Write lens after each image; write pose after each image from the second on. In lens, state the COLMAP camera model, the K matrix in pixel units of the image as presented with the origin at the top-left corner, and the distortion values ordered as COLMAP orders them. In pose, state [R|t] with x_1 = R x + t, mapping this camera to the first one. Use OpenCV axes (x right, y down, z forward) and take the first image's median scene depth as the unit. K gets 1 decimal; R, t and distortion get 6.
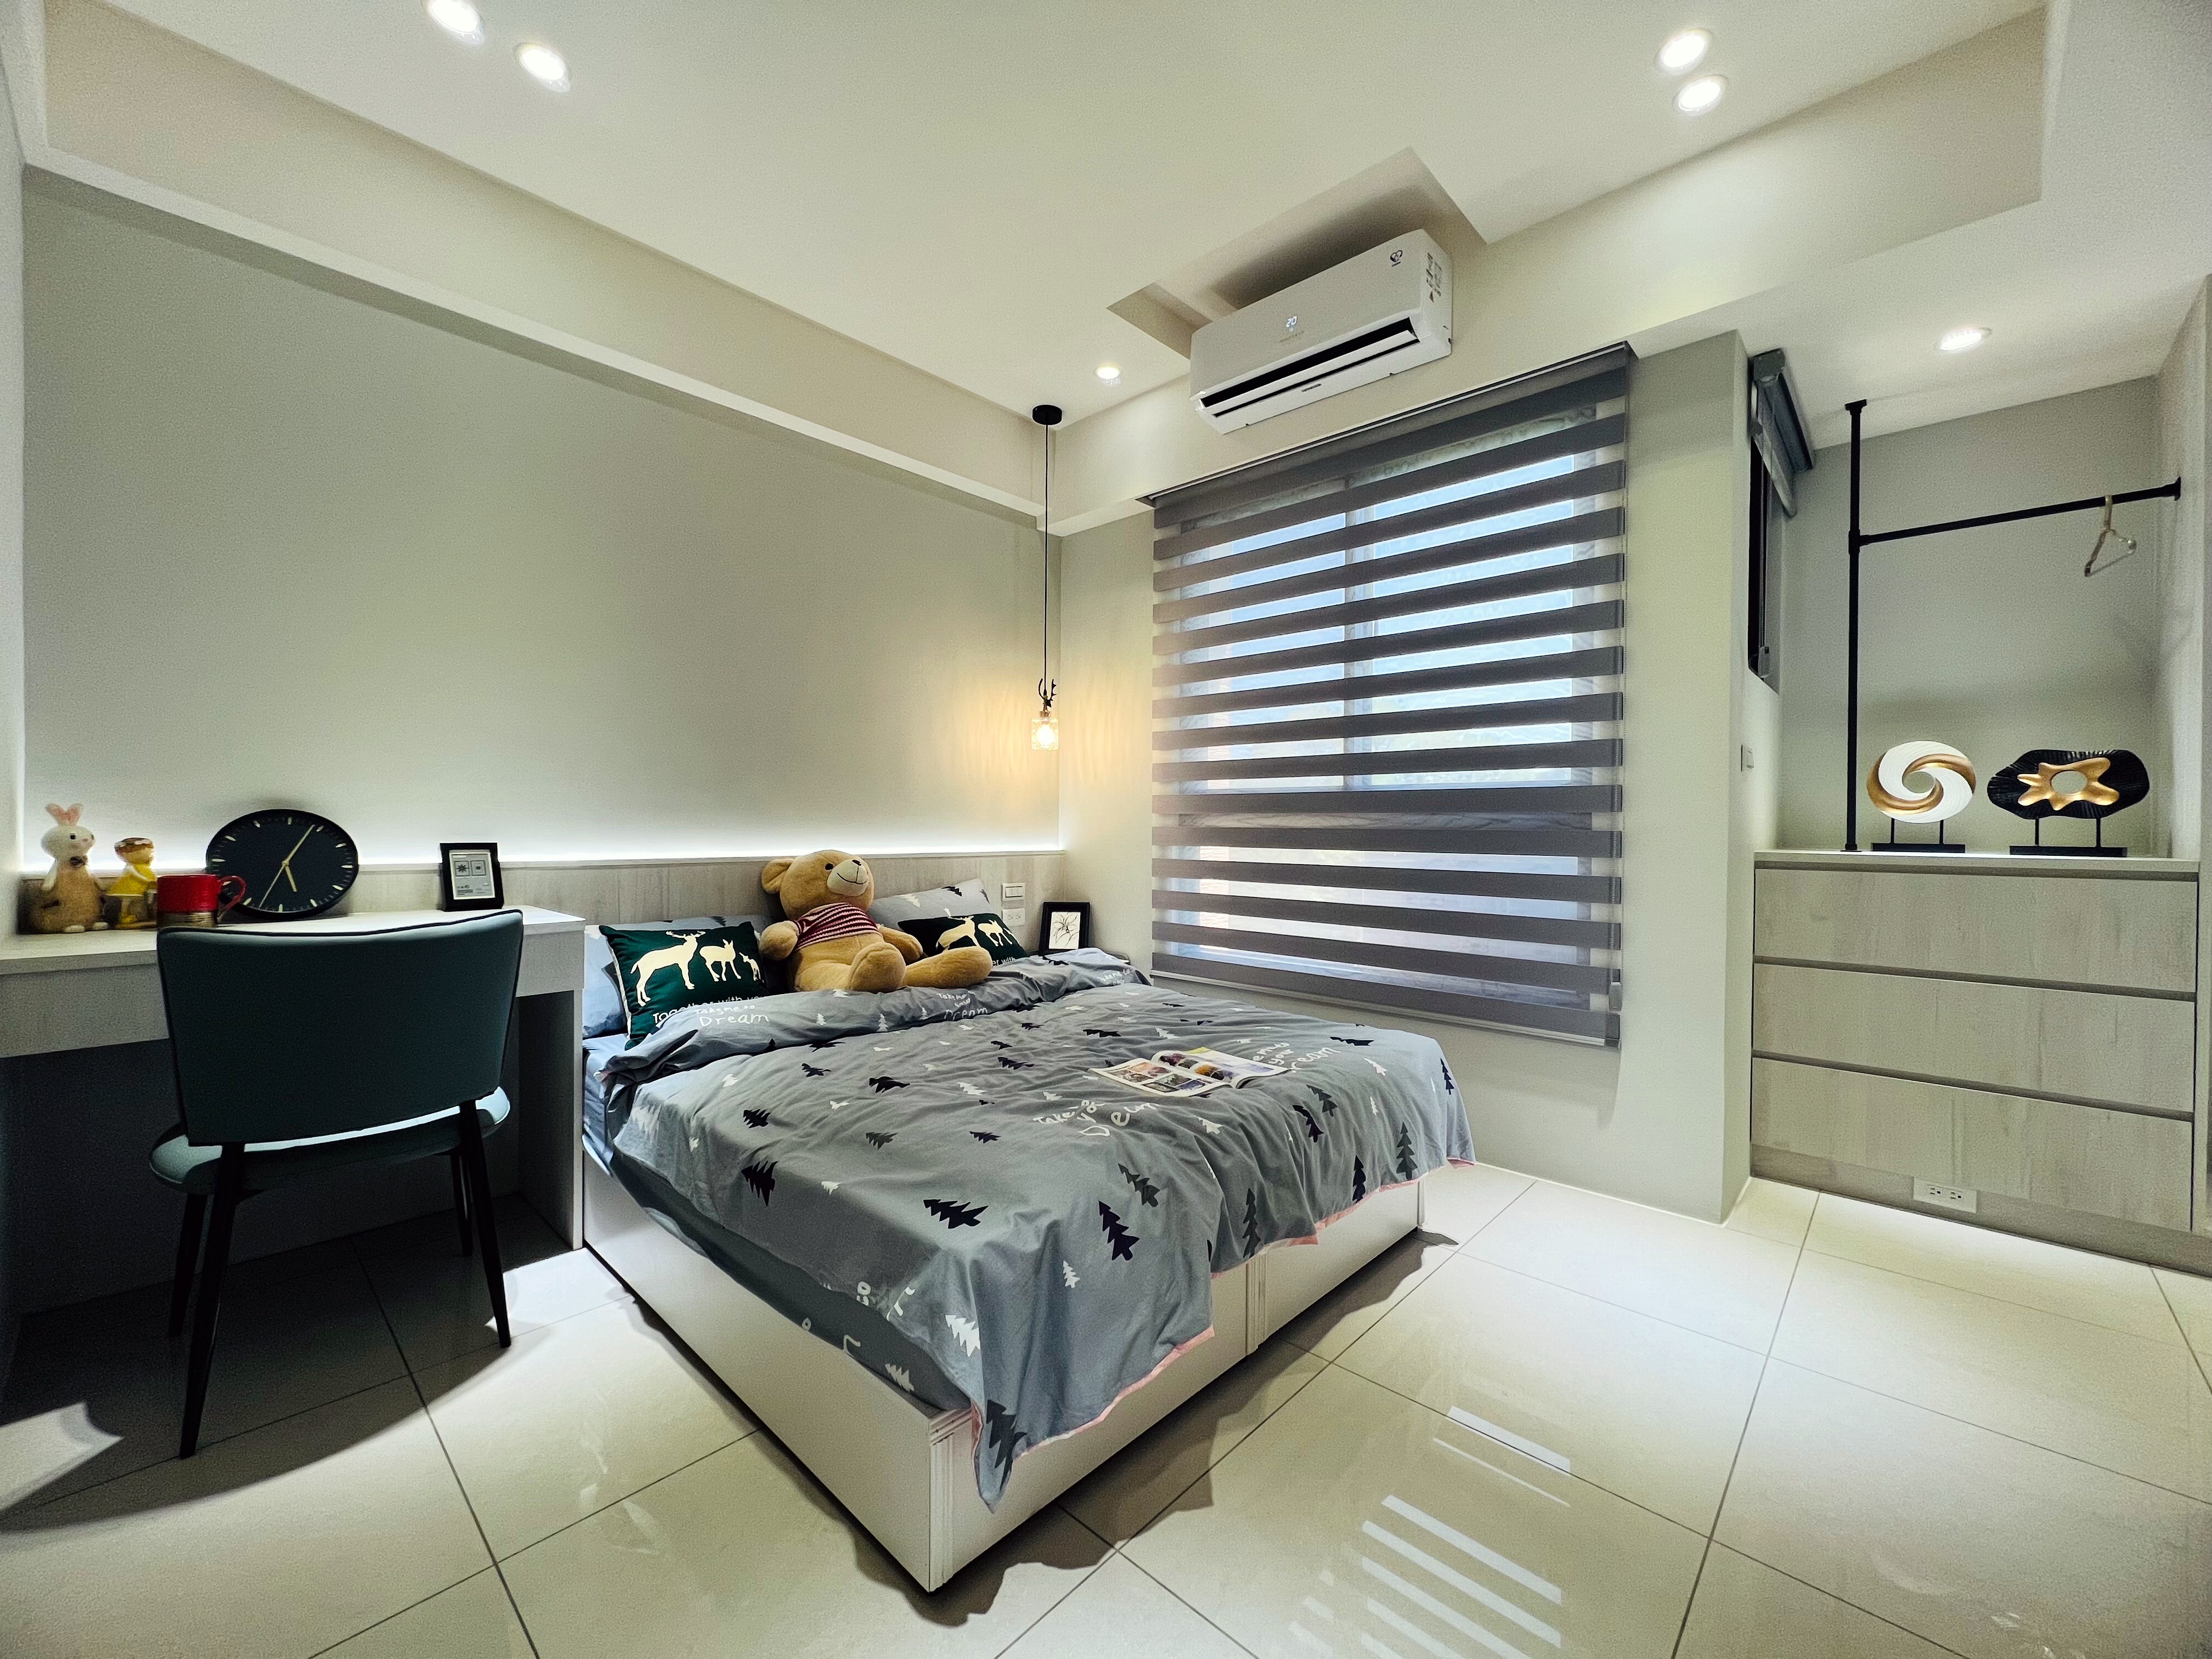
lens RADIAL K [[884.8, 0, 1106.4], [0, 884.8, 830.1], [0, 0, 1]] dist [0.000397, 0.000023]
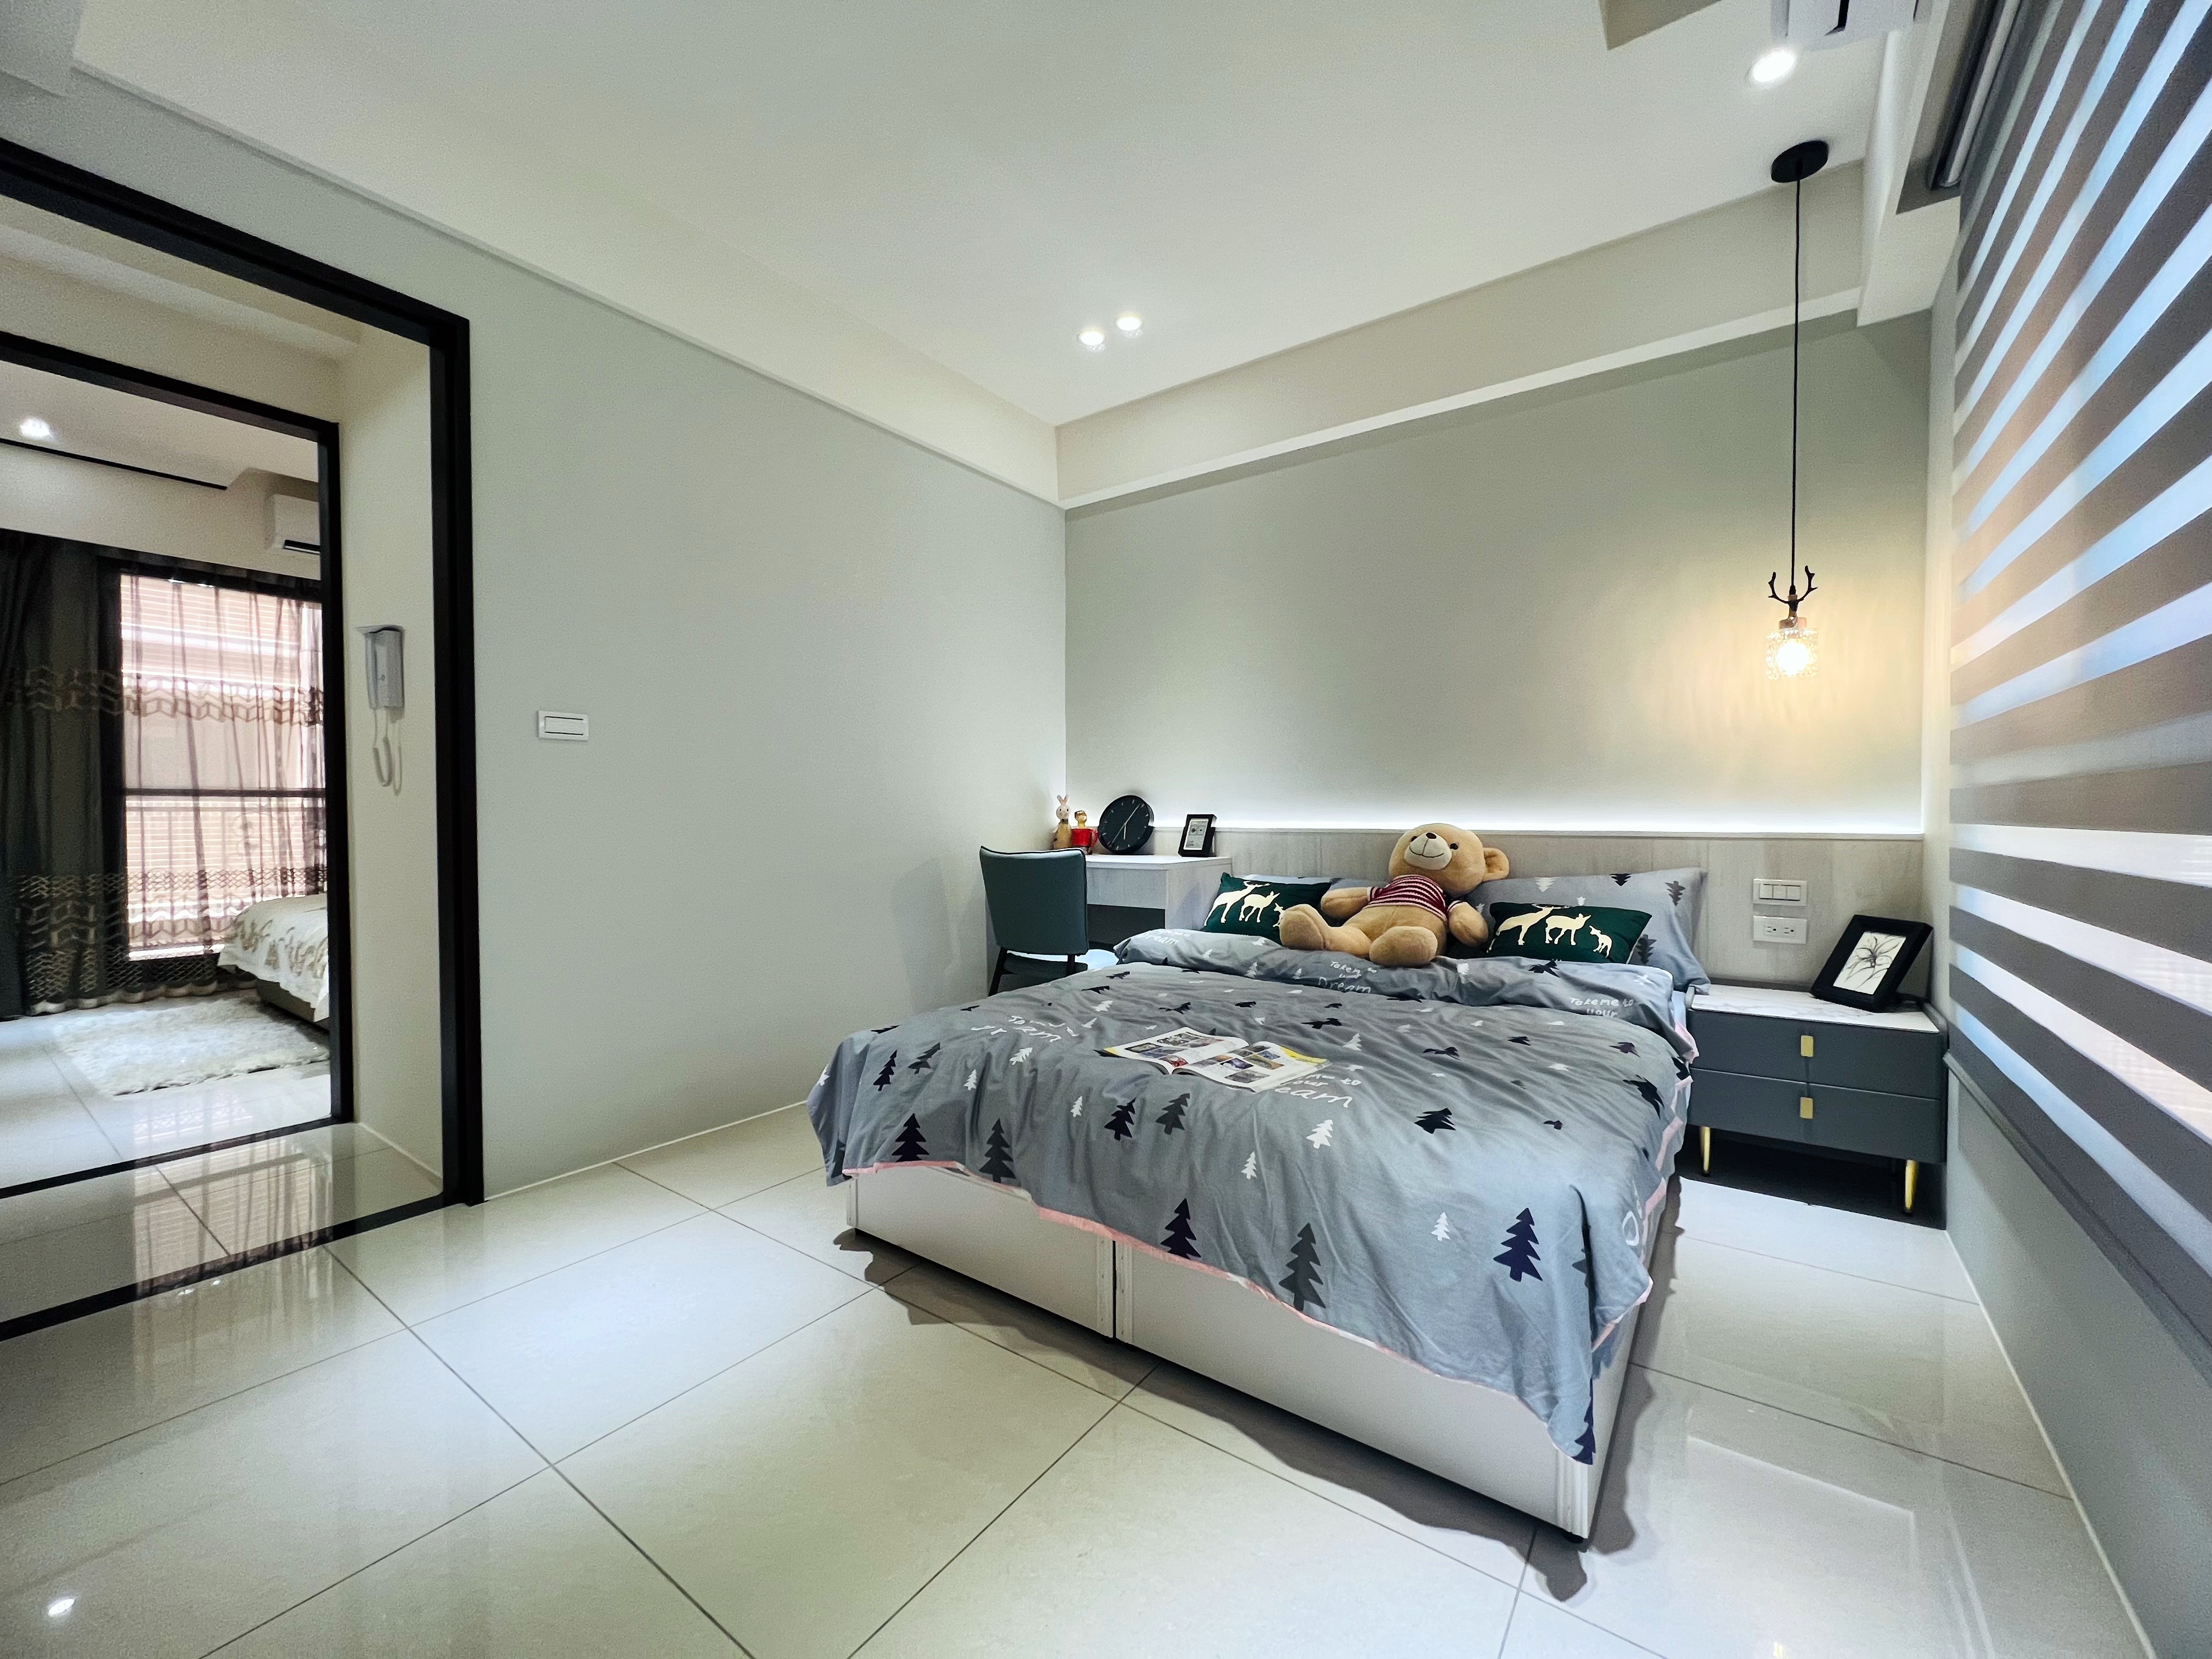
lens RADIAL K [[884.8, 0, 1105.7], [0, 884.8, 829.5], [0, 0, 1]] dist [0.000397, 0.000023]
pose [[0.128846, 0.009707, -0.991617, 0.826057], [-0.004280, 0.999948, 0.009232, 0.028449], [0.991655, 0.003055, 0.128881, 0.657347]]
